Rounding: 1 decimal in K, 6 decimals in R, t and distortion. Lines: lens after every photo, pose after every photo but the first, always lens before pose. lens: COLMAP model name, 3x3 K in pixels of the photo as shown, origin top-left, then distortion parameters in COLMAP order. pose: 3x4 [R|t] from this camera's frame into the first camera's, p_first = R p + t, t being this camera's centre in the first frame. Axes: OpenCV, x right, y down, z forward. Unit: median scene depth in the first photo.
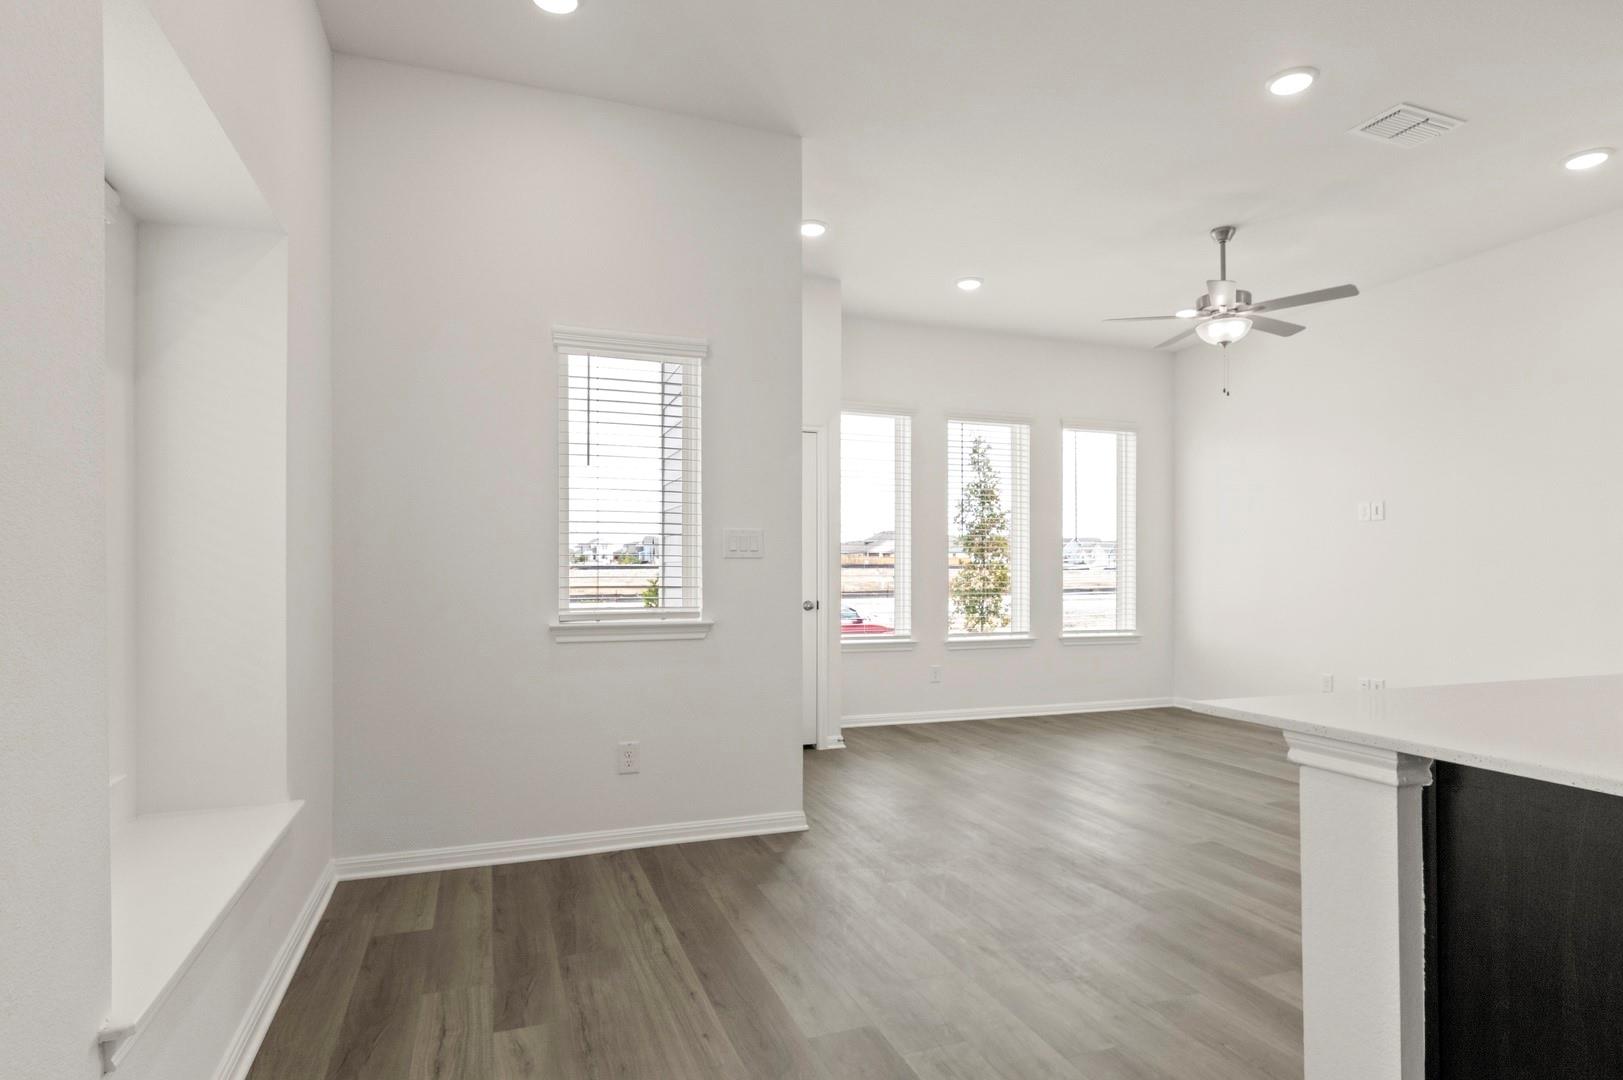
lens RADIAL K [[897.0, 0, 848.3], [0, 897.0, 575.5], [0, 0, 1]] dist [0.002599, 0.000407]
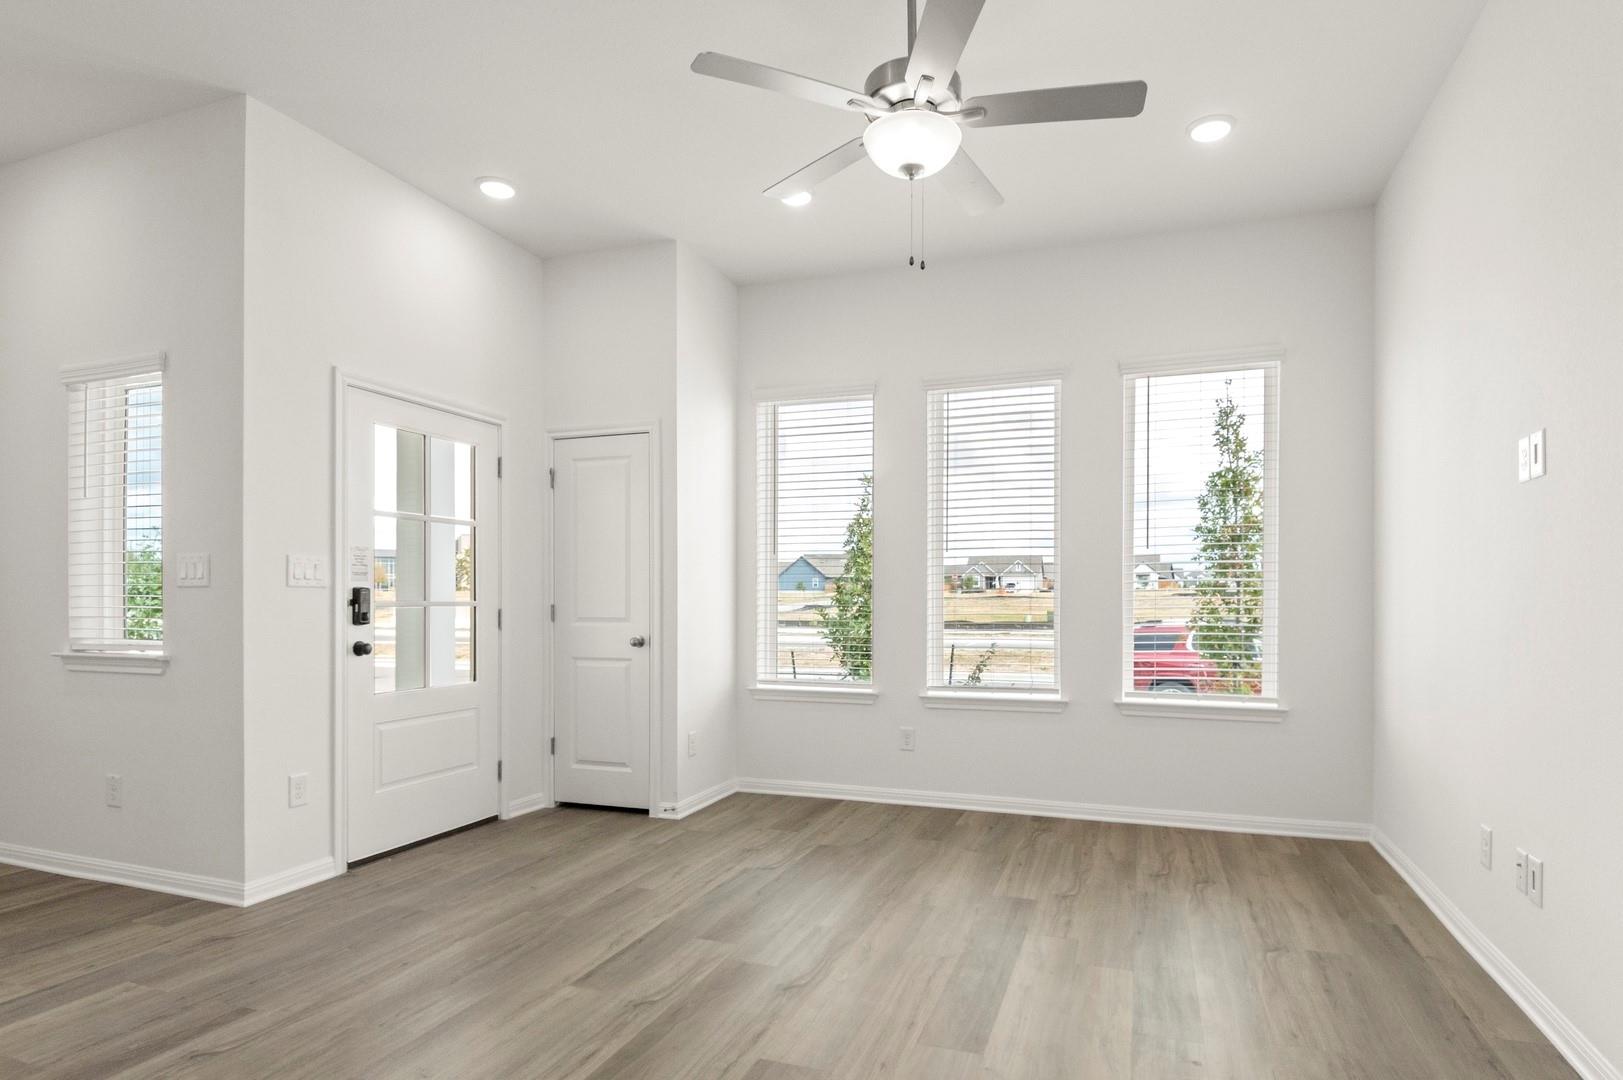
lens RADIAL K [[873.0, 0, 852.4], [0, 873.0, 601.2], [0, 0, 1]] dist [0.020284, -0.036940]
pose [[0.761739, -0.001062, -0.647883, 0.710365], [0.000663, 0.999999, -0.000861, -0.003619], [0.647883, 0.000227, 0.761740, 0.569399]]
